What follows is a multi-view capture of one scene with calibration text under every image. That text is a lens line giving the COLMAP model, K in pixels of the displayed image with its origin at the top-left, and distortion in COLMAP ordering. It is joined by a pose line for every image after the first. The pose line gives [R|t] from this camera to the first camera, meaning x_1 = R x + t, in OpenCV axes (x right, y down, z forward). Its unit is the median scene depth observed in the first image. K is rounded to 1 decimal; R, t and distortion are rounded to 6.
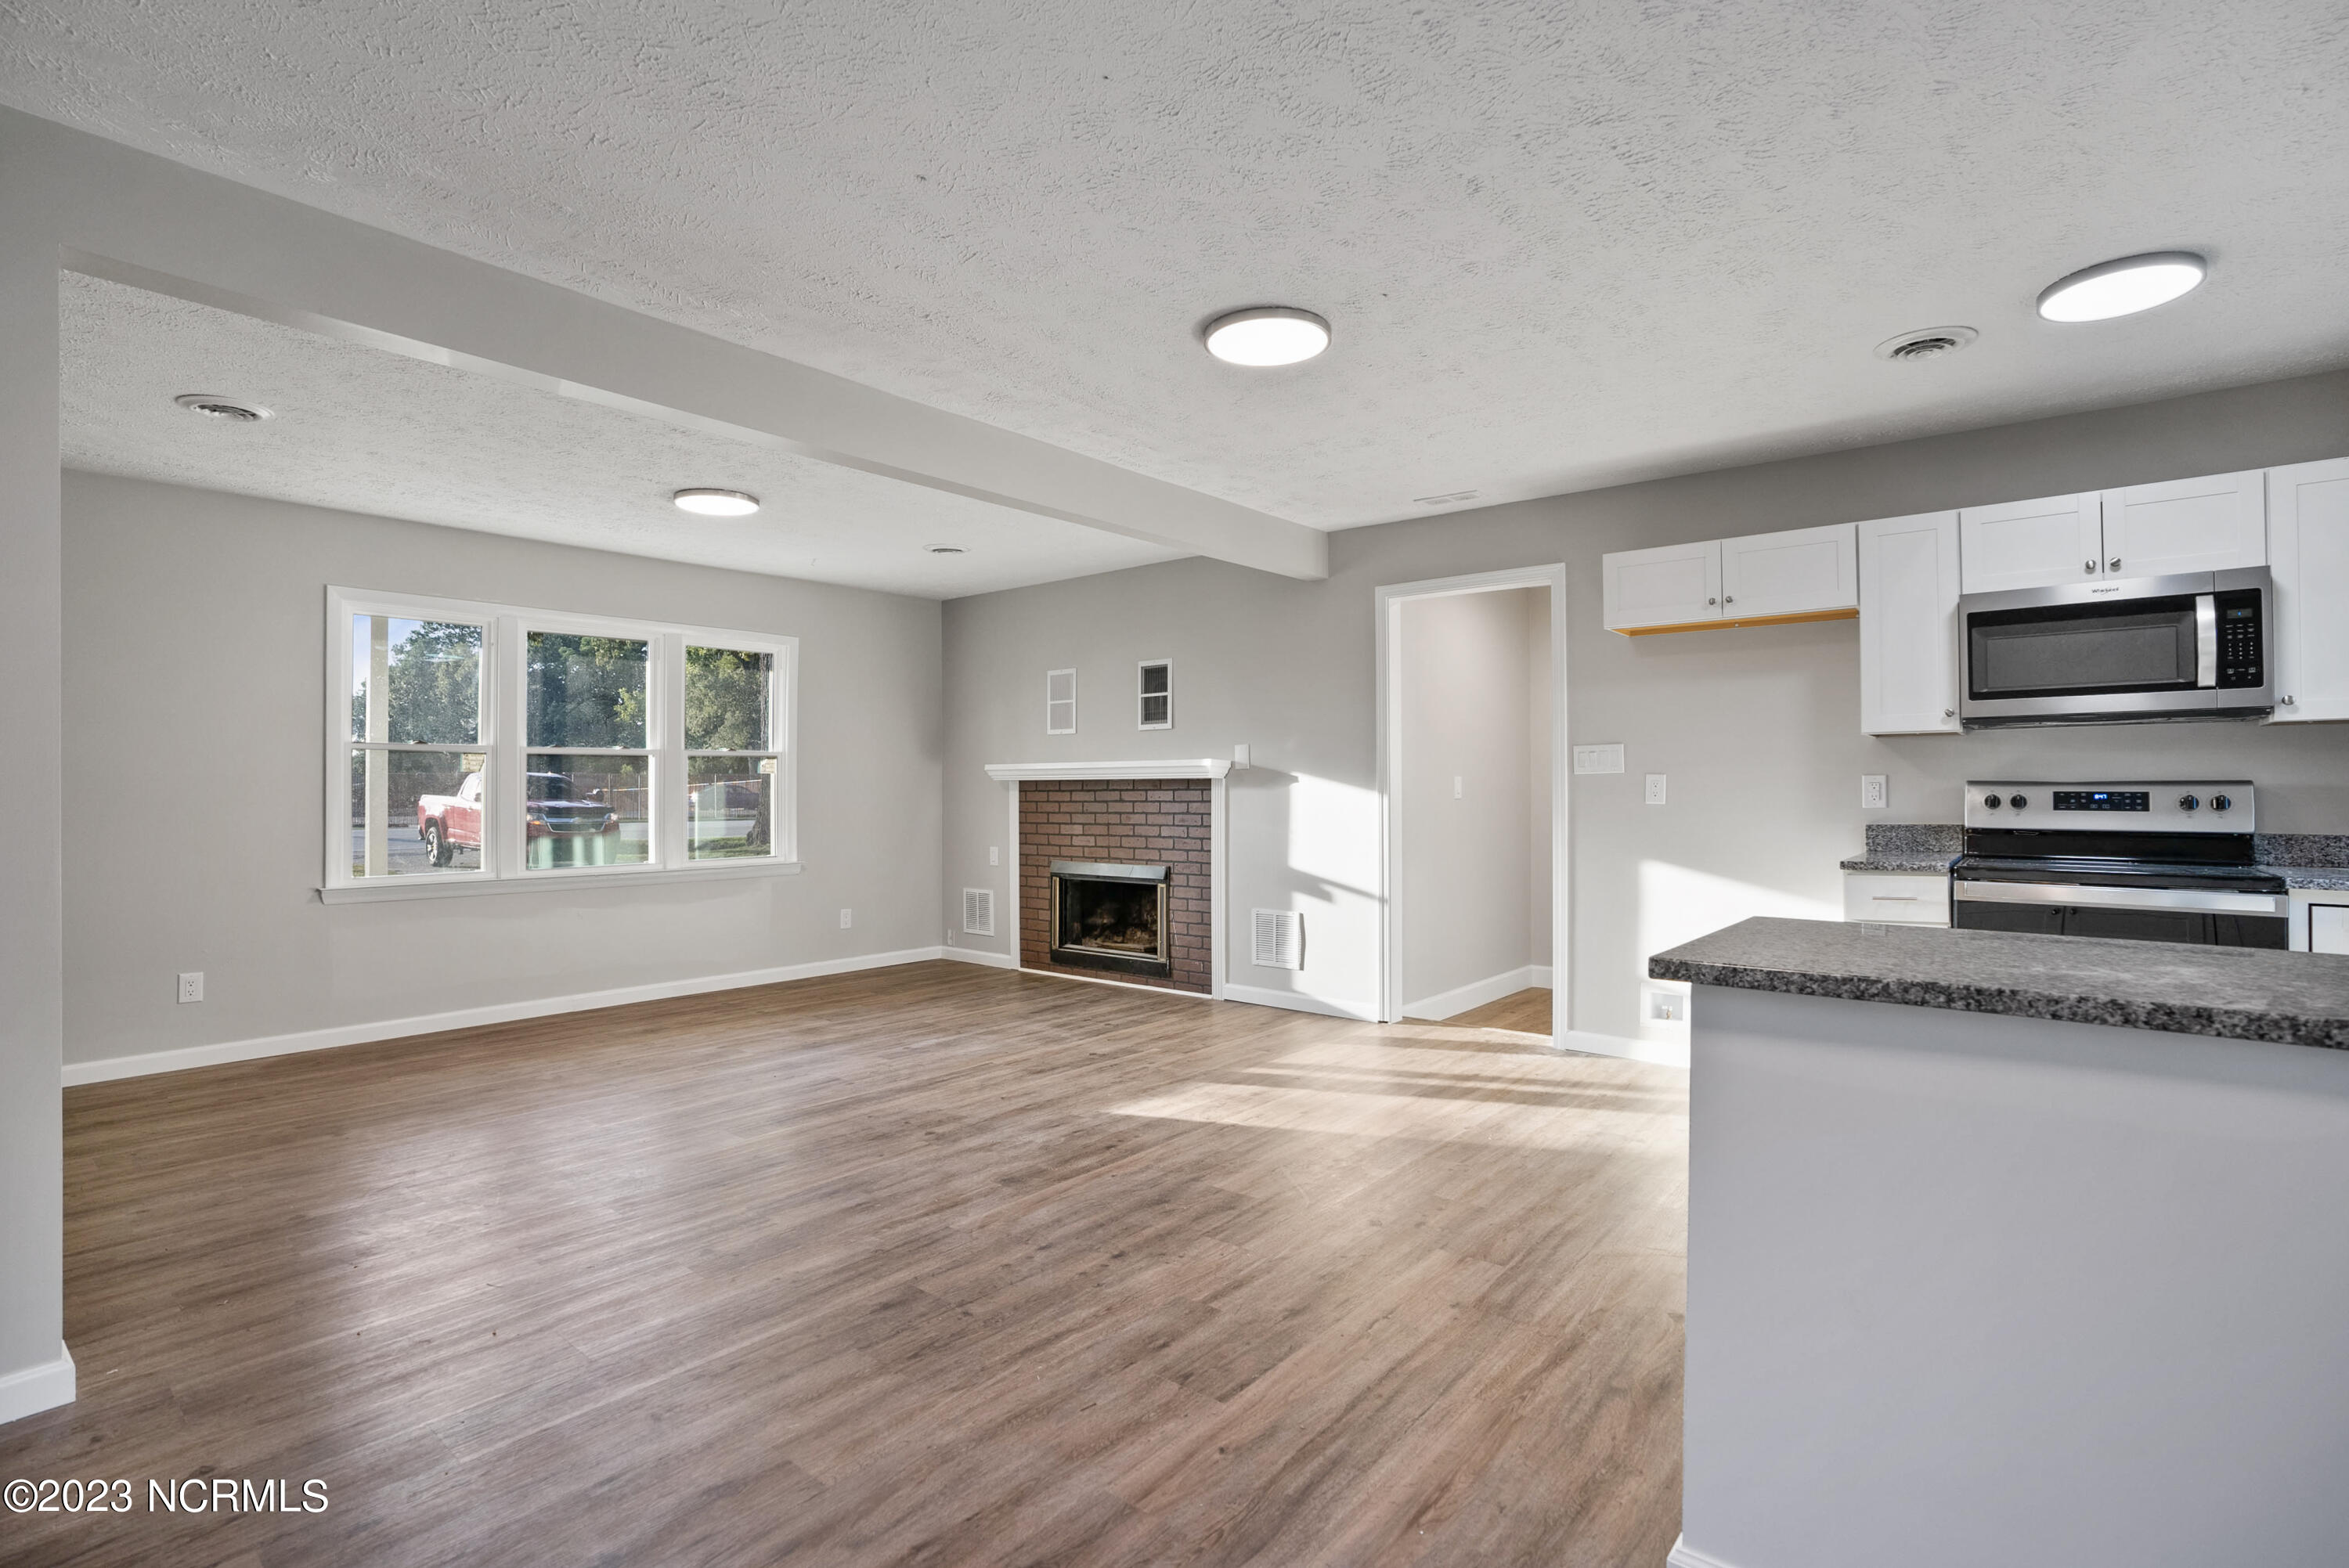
lens RADIAL K [[1094.7, 0, 1166.4], [0, 1094.7, 778.4], [0, 0, 1]] dist [-0.069797, 0.029494]
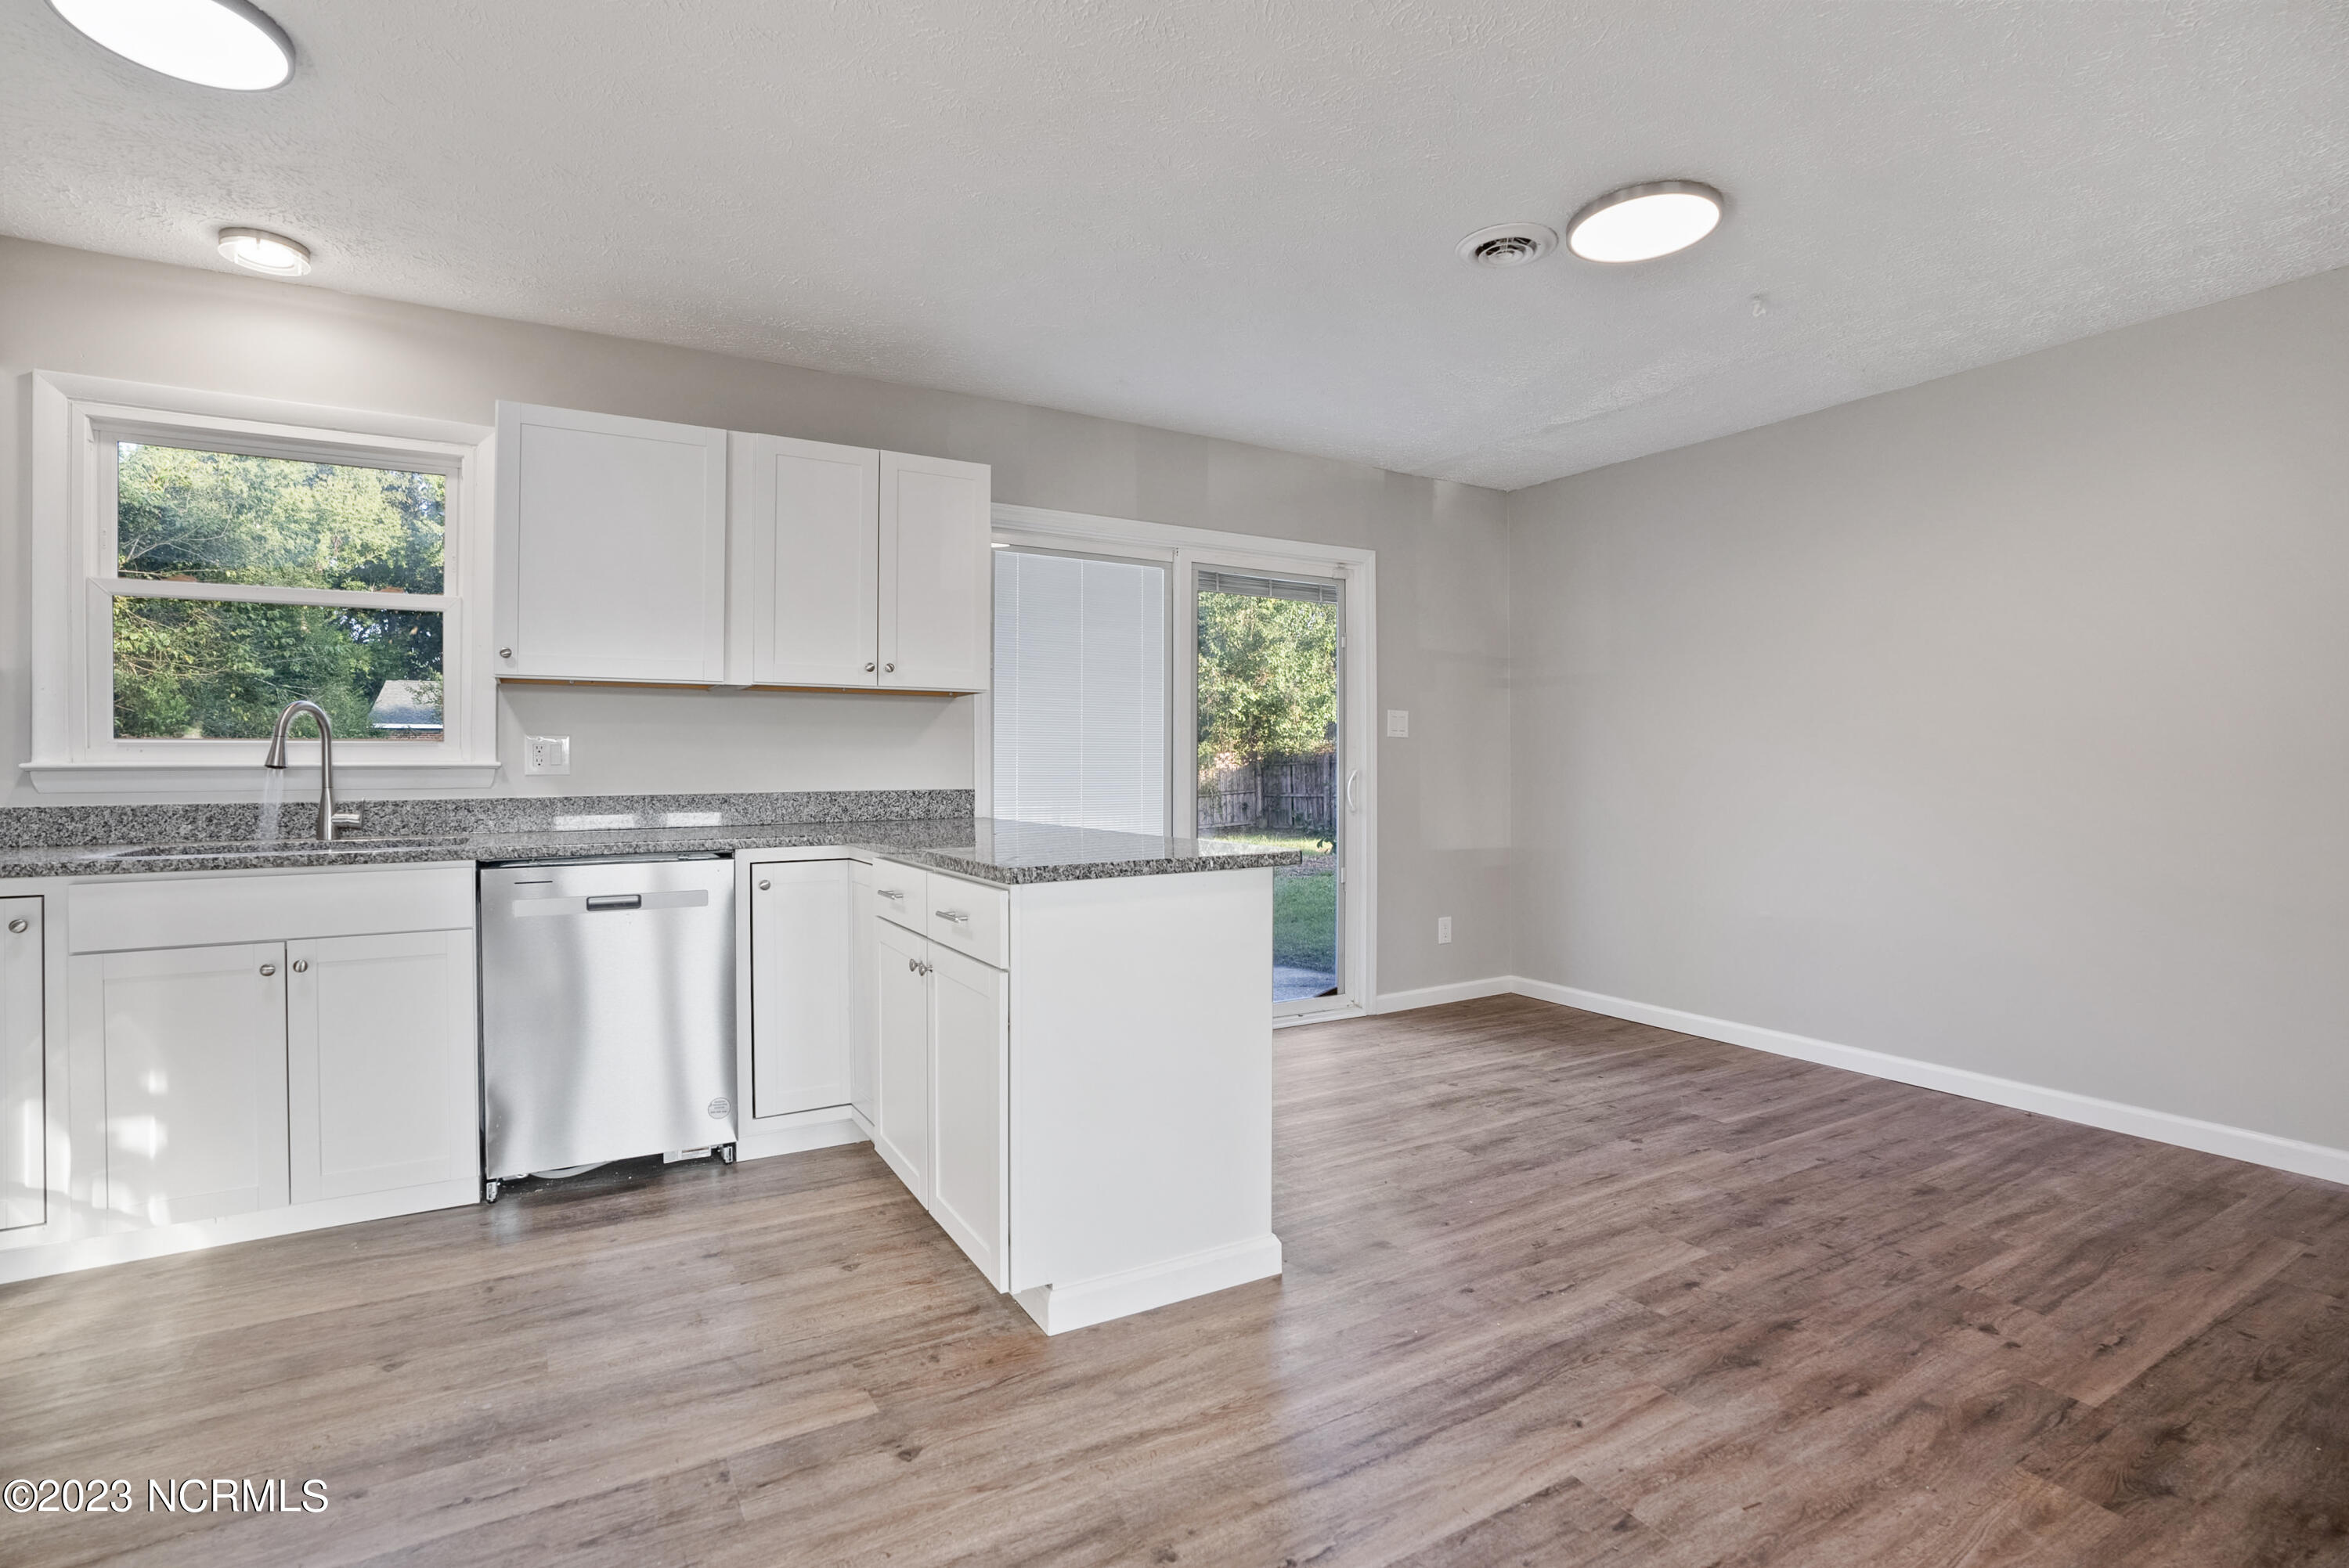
lens RADIAL K [[1094.7, 0, 1166.4], [0, 1094.7, 778.4], [0, 0, 1]] dist [-0.069797, 0.029494]
pose [[-0.939753, -0.004473, 0.341825, 0.024857], [0.001275, 0.999862, 0.016587, 0.010282], [-0.341852, 0.016023, -0.939617, 0.656450]]
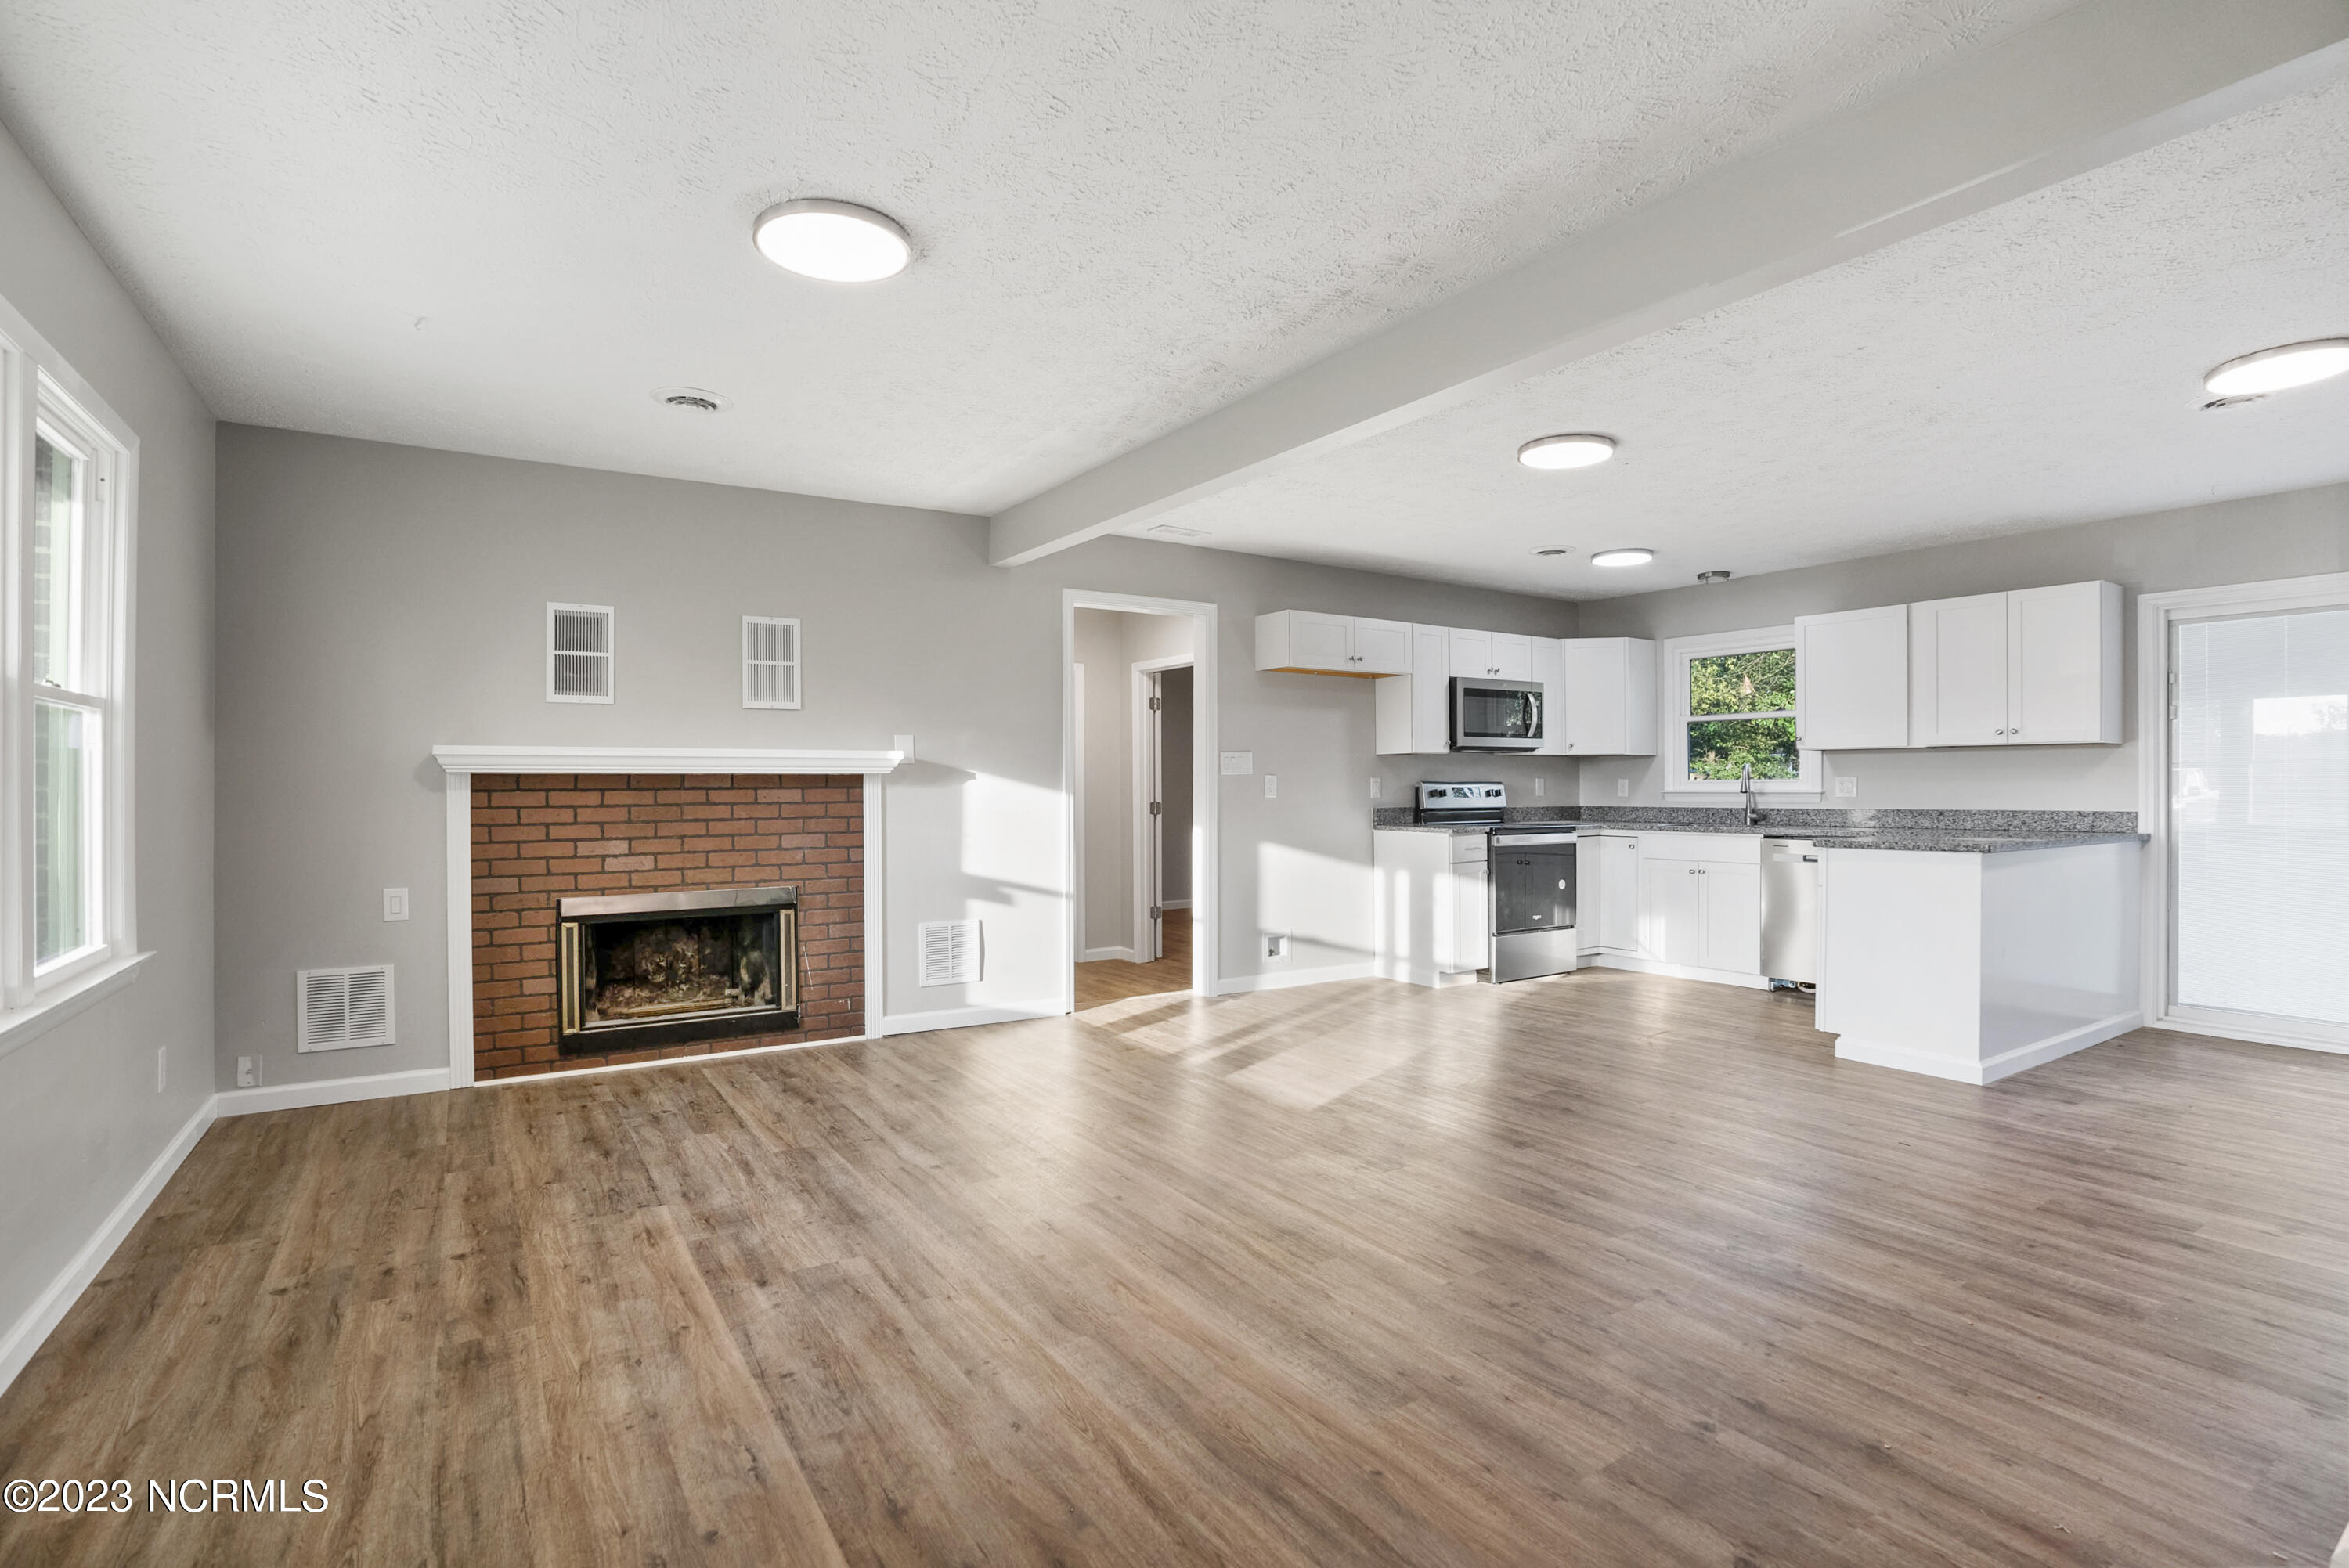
lens RADIAL K [[1094.7, 0, 1166.4], [0, 1094.7, 778.4], [0, 0, 1]] dist [-0.069797, 0.029494]
pose [[0.316480, 0.012603, 0.948516, -0.702744], [-0.002859, 0.999920, -0.012332, 0.013546], [-0.948595, 0.001191, 0.316490, 0.547879]]
